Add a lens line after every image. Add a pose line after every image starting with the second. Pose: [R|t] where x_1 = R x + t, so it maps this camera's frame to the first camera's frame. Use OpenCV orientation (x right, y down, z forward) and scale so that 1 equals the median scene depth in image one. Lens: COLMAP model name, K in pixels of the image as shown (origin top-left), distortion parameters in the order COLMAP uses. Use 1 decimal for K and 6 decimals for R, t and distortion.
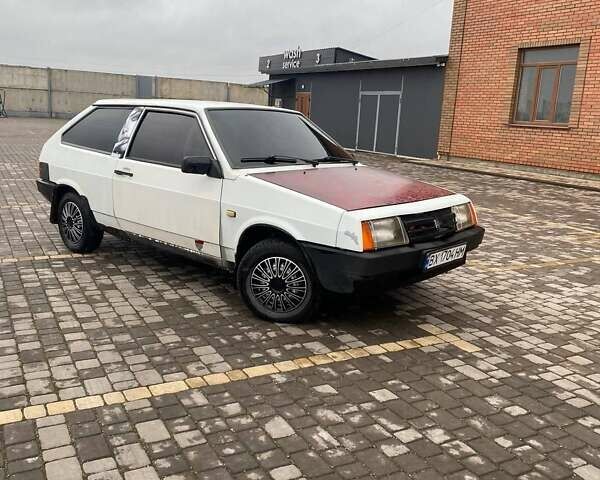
lens RADIAL K [[603.0, 0, 300.0], [0, 603.0, 240.0], [0, 0, 1]] dist [0.102755, -0.227870]
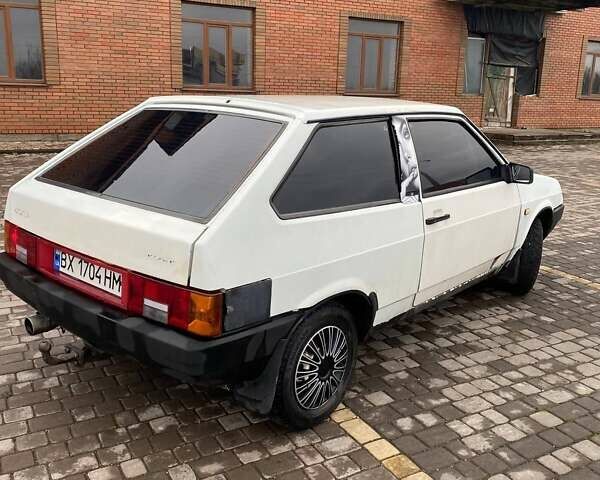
lens RADIAL K [[603.0, 0, 300.0], [0, 603.0, 240.0], [0, 0, 1]] dist [0.102755, -0.227870]
pose [[-0.022702, -0.297869, 0.954337, -0.968620], [0.167972, 0.939876, 0.297352, -0.325481], [-0.985530, 0.167052, 0.028697, 1.190317]]
